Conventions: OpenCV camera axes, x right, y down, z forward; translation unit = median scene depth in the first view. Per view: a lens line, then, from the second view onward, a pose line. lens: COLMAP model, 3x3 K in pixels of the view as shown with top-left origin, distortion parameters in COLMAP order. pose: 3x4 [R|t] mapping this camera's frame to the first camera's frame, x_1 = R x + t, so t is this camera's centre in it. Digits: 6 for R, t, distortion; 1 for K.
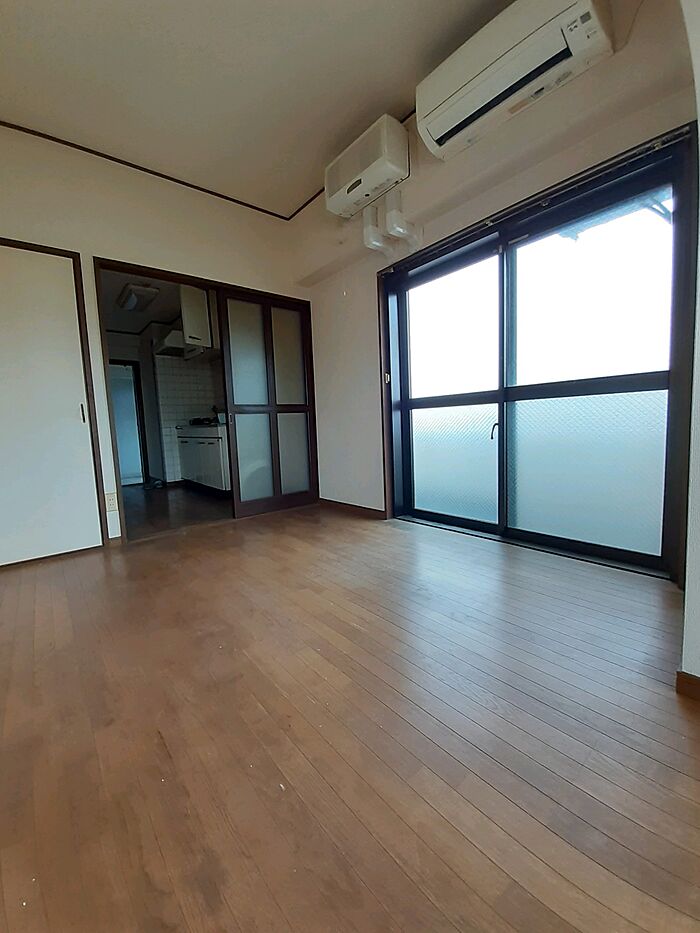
lens RADIAL K [[377.3, 0, 350.0], [0, 377.3, 469.2], [0, 0, 1]] dist [-0.003304, -0.001655]
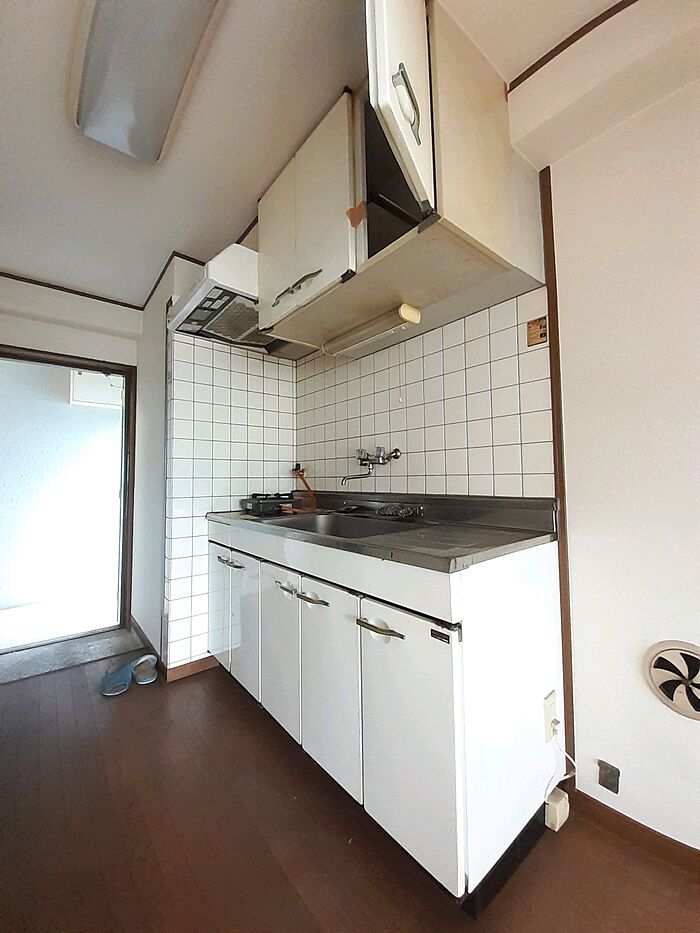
lens RADIAL K [[377.3, 0, 353.3], [0, 377.3, 461.4], [0, 0, 1]] dist [-0.003304, -0.001655]
pose [[0.999627, 0.026002, -0.008310, -0.305249], [-0.027025, 0.985590, -0.166978, -0.104582], [0.003848, 0.167140, 0.985926, 0.600955]]
